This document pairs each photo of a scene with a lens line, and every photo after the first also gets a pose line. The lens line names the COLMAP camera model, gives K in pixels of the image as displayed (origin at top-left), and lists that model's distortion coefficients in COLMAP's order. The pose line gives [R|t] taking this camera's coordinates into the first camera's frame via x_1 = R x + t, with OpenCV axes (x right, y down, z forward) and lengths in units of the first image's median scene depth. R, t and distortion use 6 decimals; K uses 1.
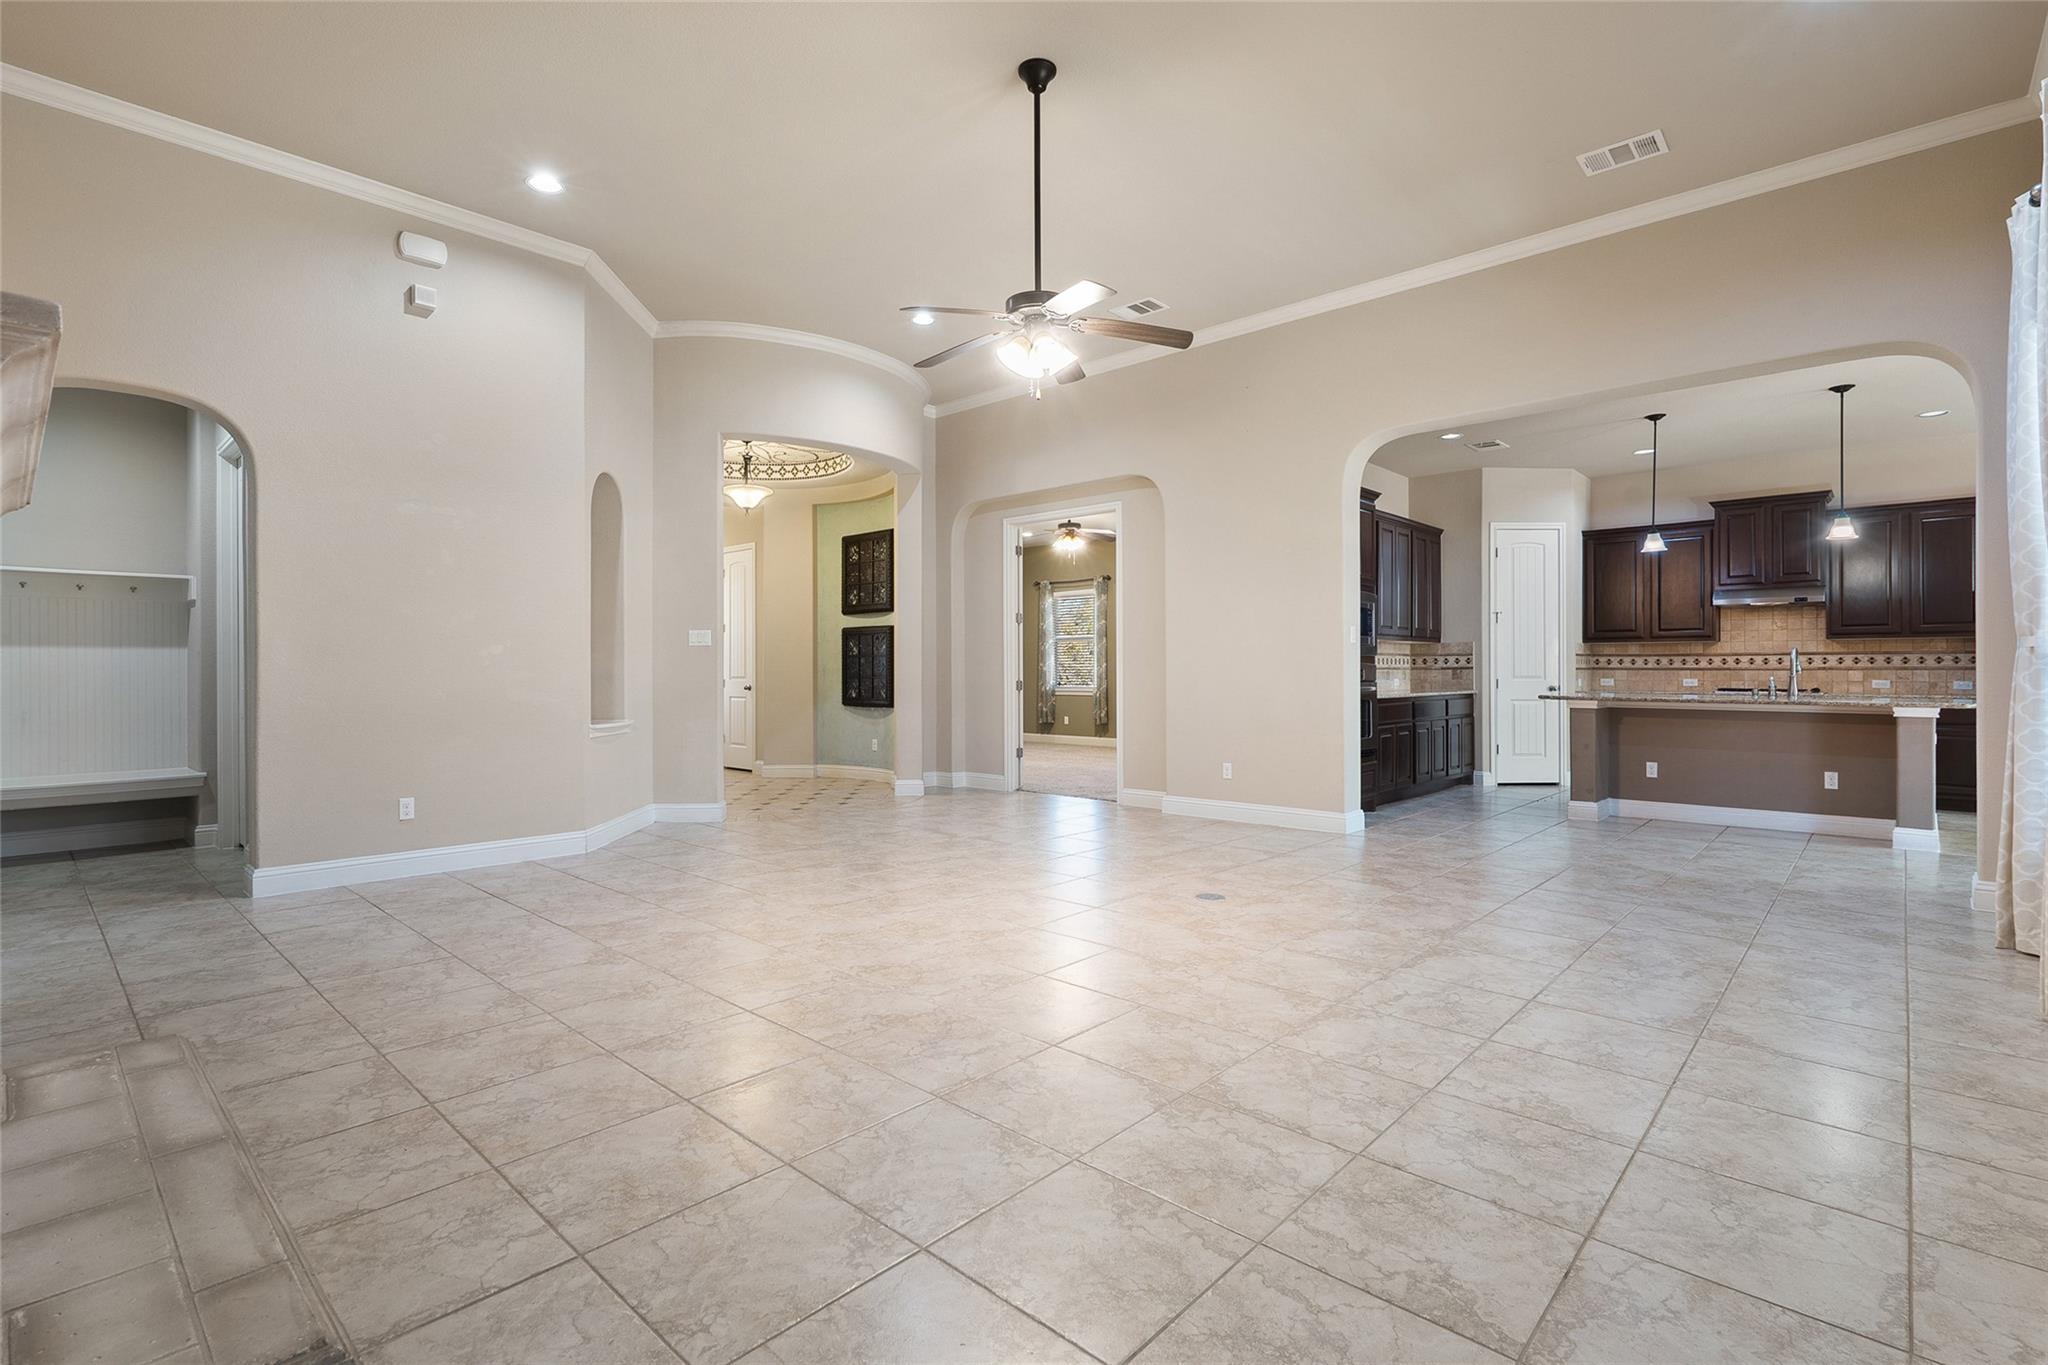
lens RADIAL K [[948.4, 0, 1013.5], [0, 948.4, 675.9], [0, 0, 1]] dist [0.000600, 0.000133]
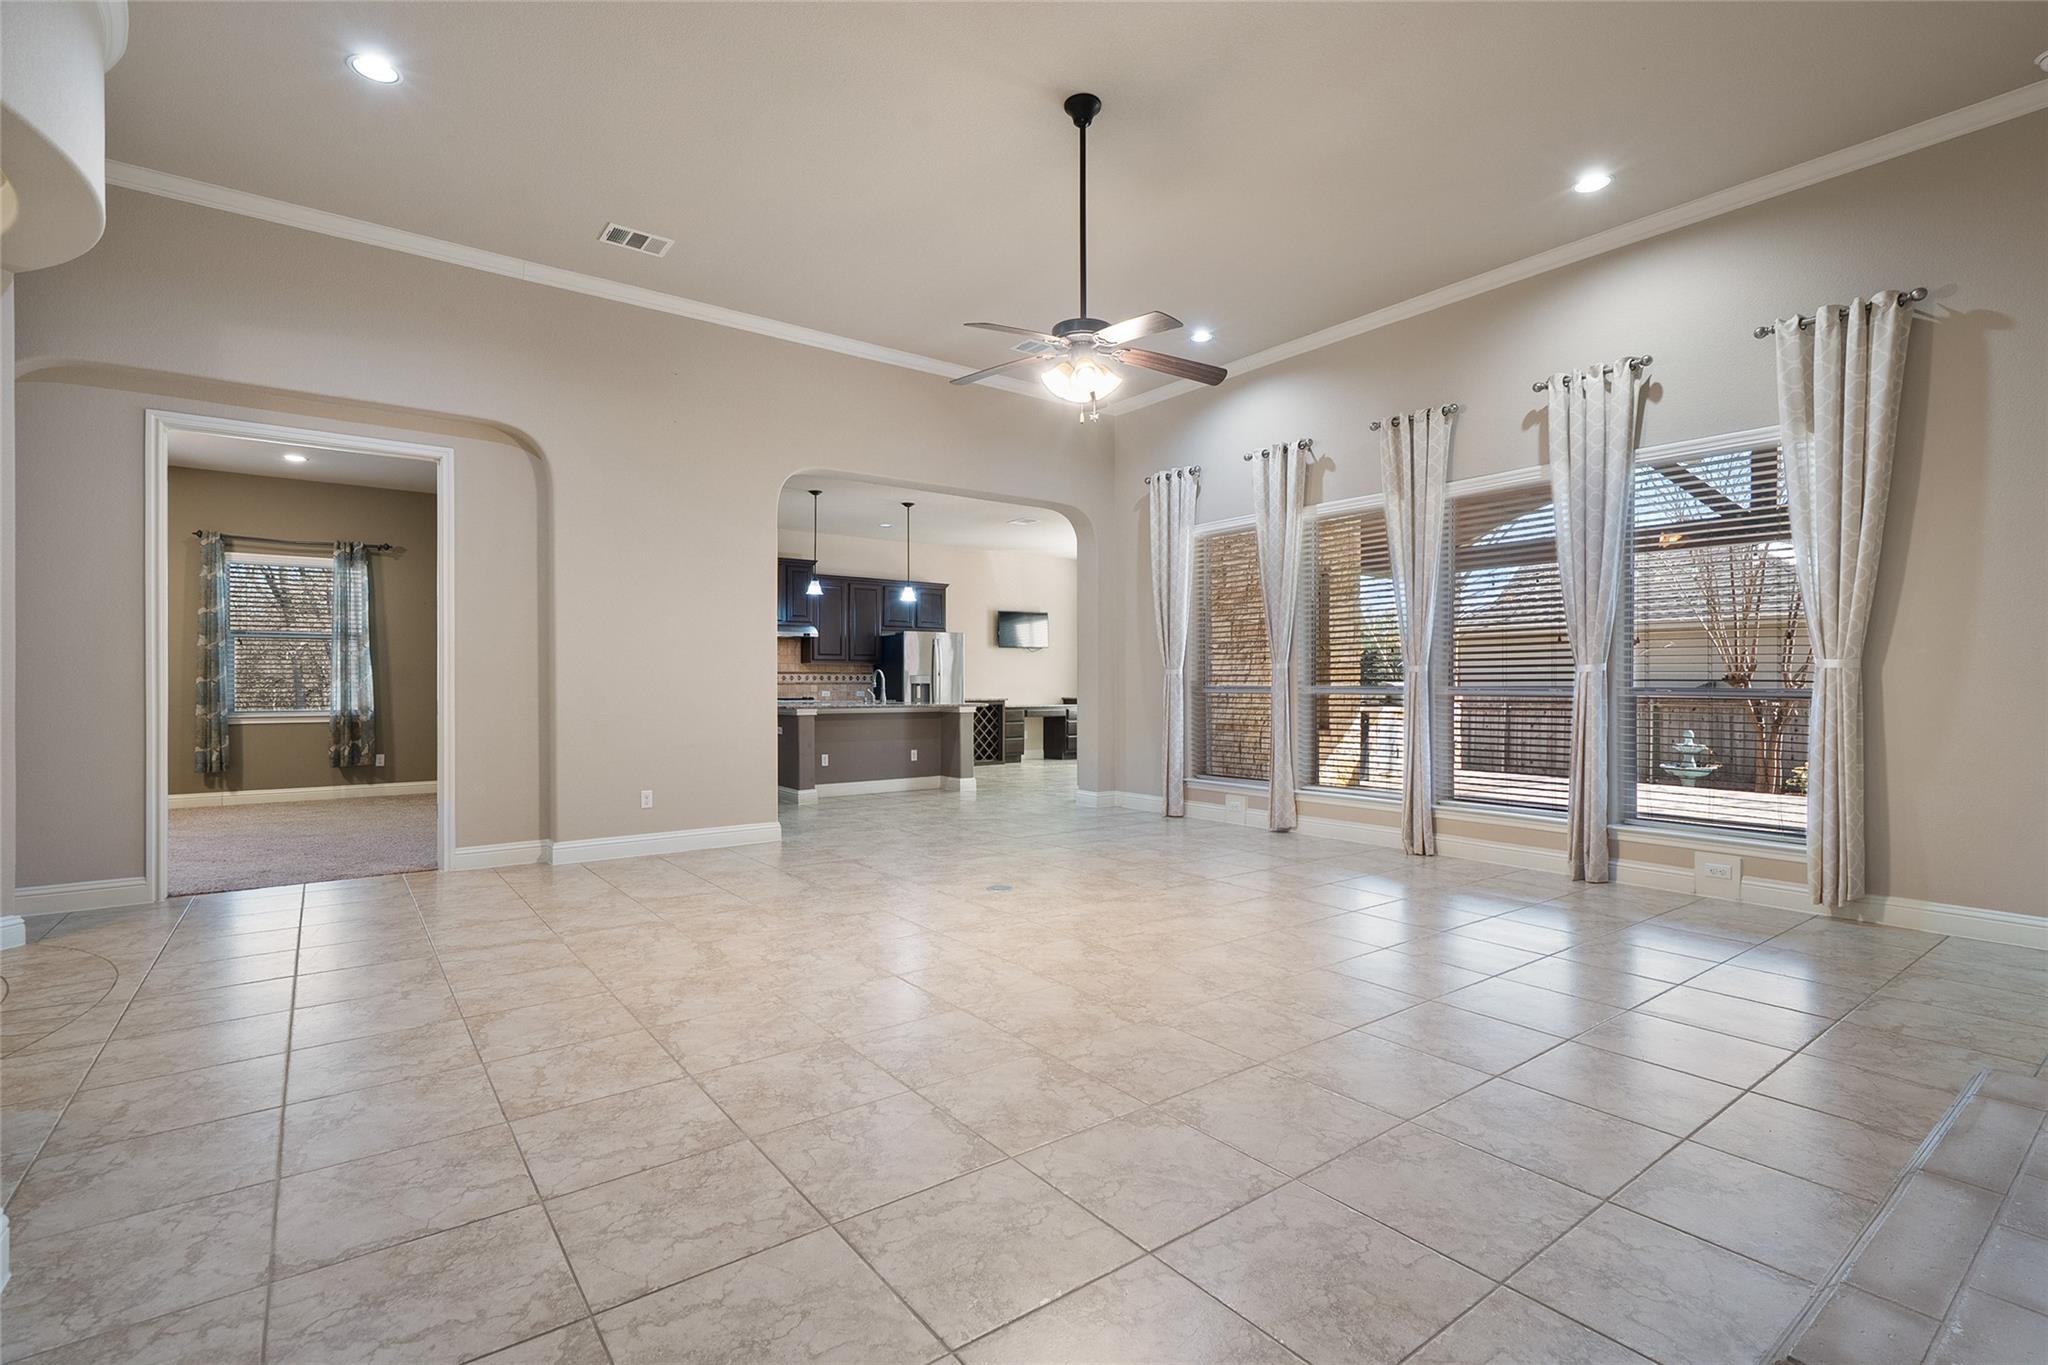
lens RADIAL K [[931.9, 0, 1024.0], [0, 931.9, 682.5], [0, 0, 1]] dist [0.001238, 0.000890]
pose [[0.169045, 0.002897, 0.985604, -0.452566], [0.004328, 0.999984, -0.003682, -0.002253], [-0.985599, 0.004888, 0.169030, 0.408434]]
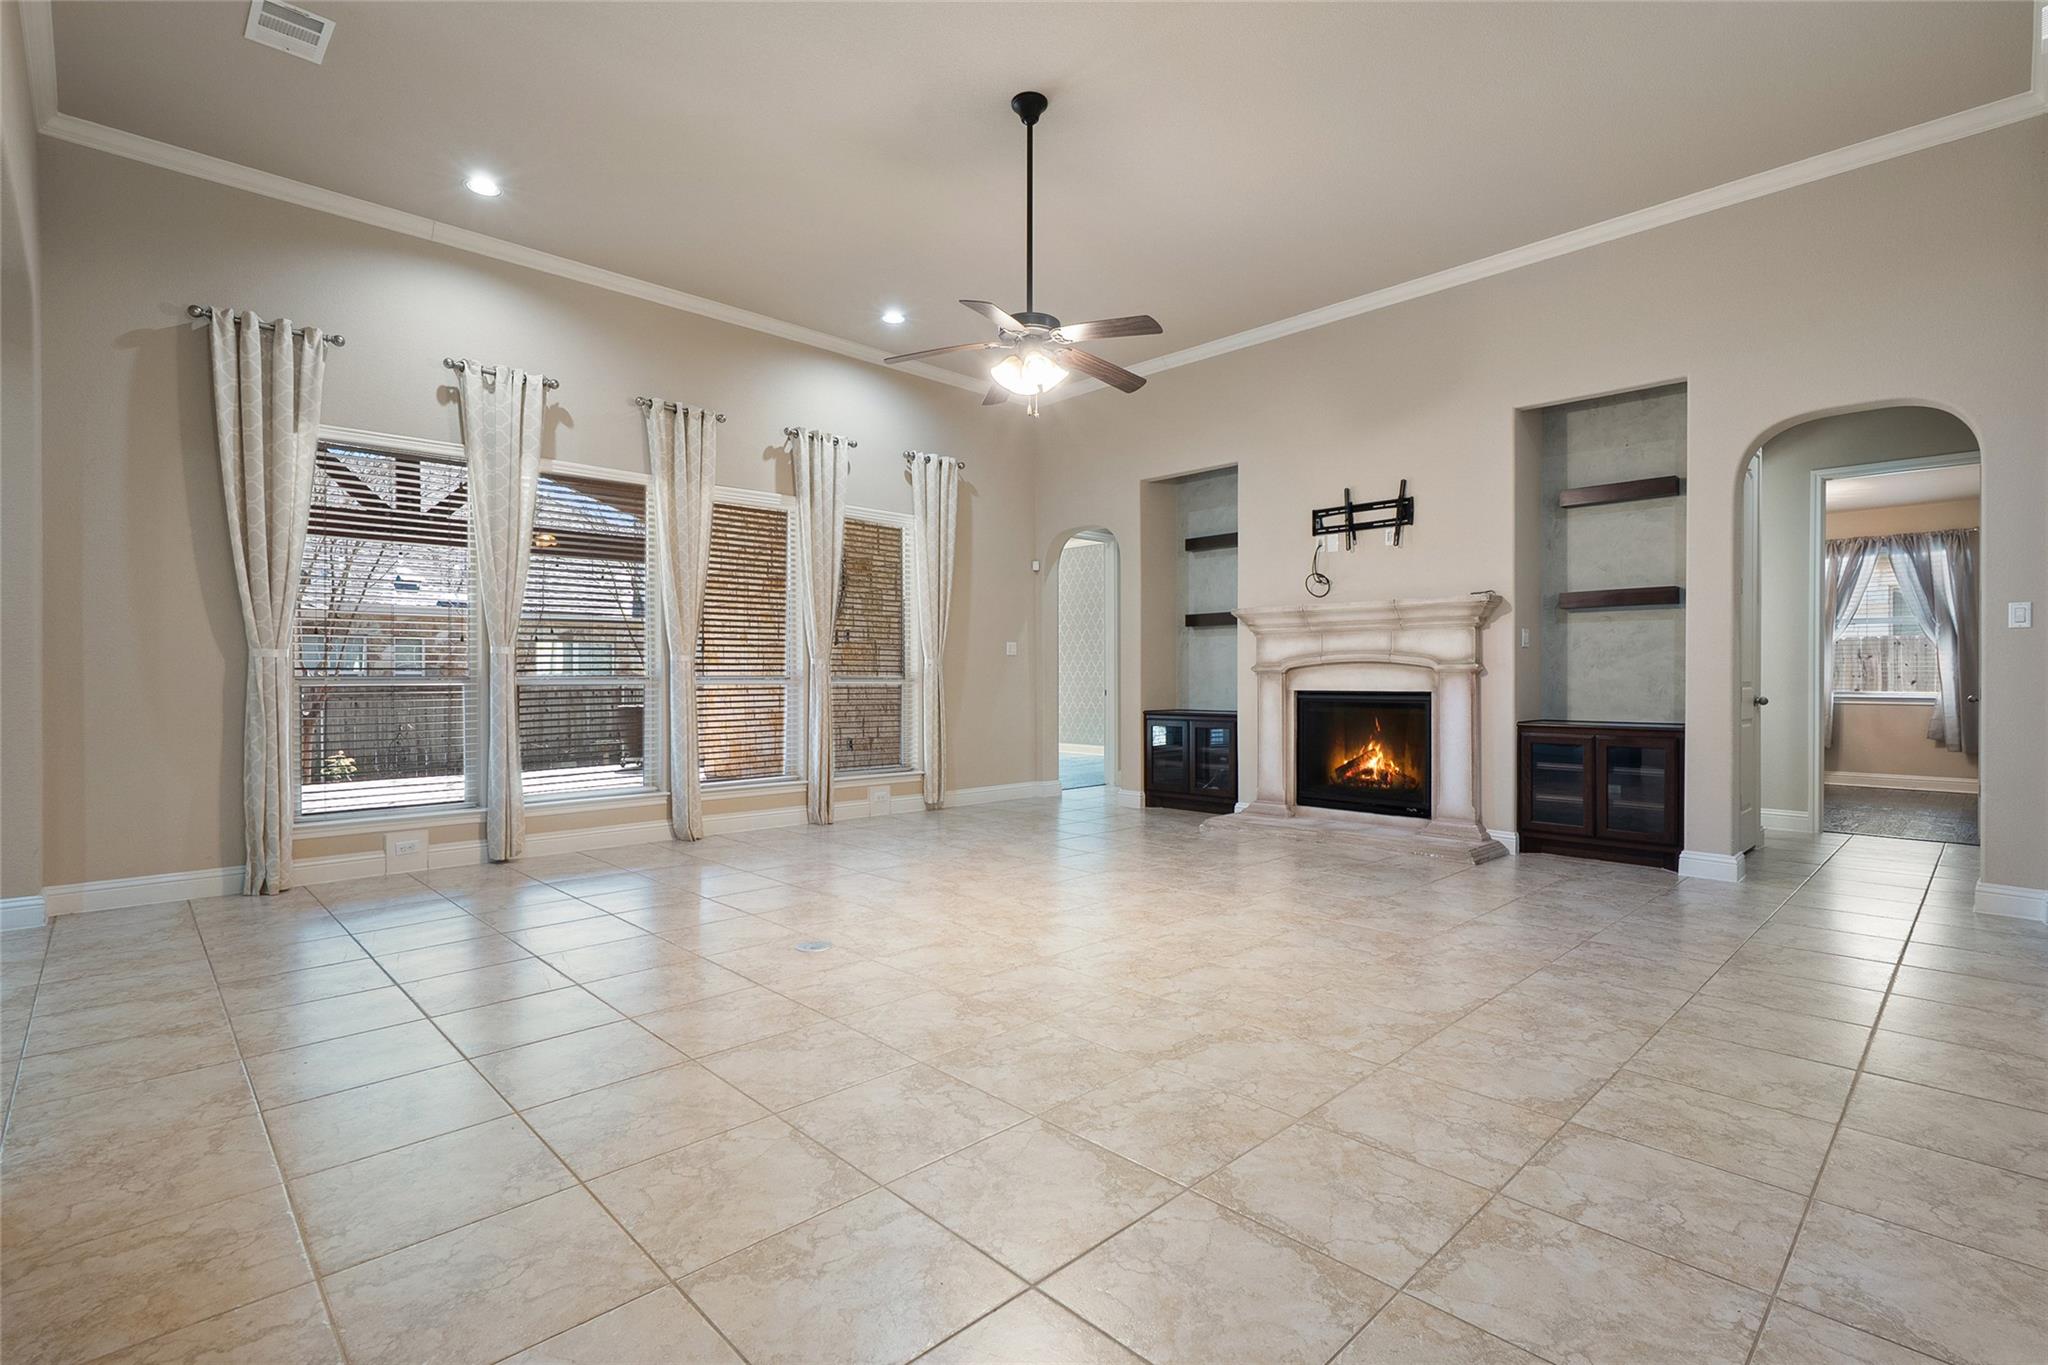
lens RADIAL K [[948.4, 0, 1013.5], [0, 948.4, 675.9], [0, 0, 1]] dist [0.000600, 0.000133]
pose [[-0.998372, 0.002916, 0.056969, -0.006821], [0.003089, 0.999991, 0.002941, -0.001855], [-0.056960, 0.003112, -0.998372, 0.943056]]
